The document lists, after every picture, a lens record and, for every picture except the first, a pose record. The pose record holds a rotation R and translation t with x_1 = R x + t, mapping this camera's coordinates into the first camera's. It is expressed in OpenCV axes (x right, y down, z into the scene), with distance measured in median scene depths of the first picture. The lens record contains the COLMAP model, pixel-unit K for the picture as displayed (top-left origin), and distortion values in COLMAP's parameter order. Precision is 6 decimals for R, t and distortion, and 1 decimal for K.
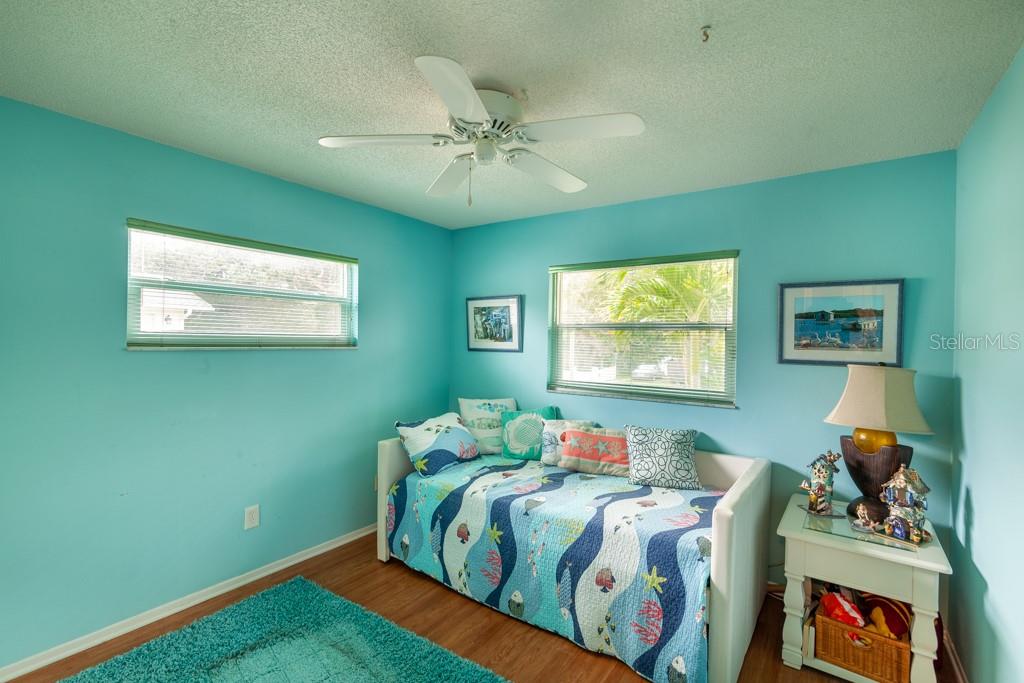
lens RADIAL K [[468.4, 0, 510.9], [0, 468.4, 339.3], [0, 0, 1]] dist [0.001905, -0.000724]
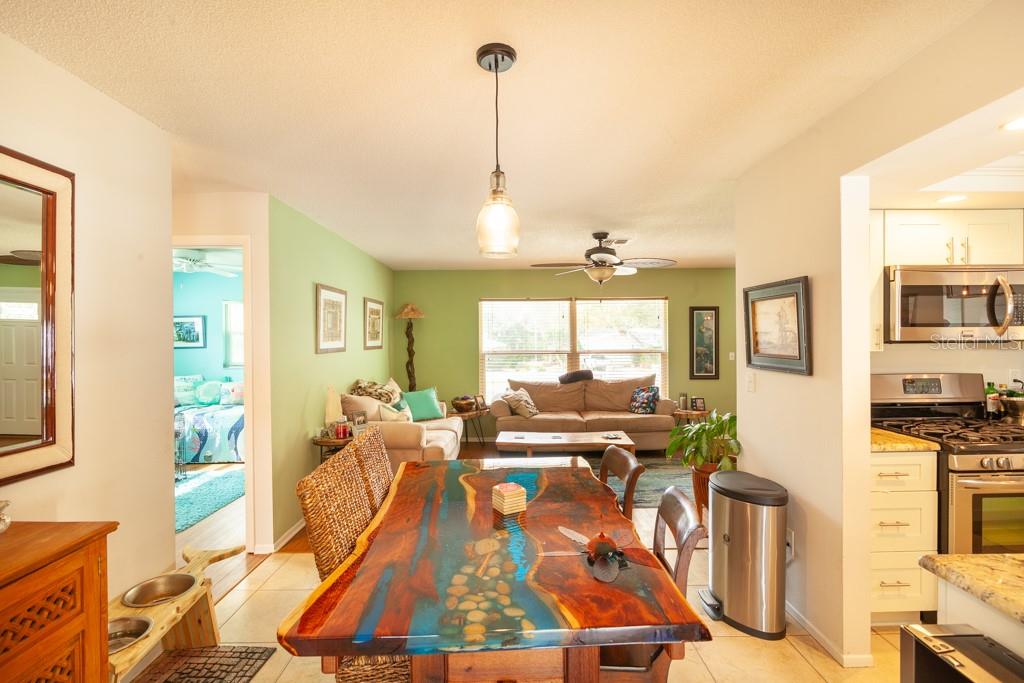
lens RADIAL K [[468.4, 0, 511.5], [0, 468.4, 337.4], [0, 0, 1]] dist [0.001905, -0.000724]
pose [[0.816341, -0.027784, 0.576901, -0.055932], [0.025993, 0.999598, 0.011360, -0.002540], [-0.576985, 0.005722, 0.816735, -1.144462]]
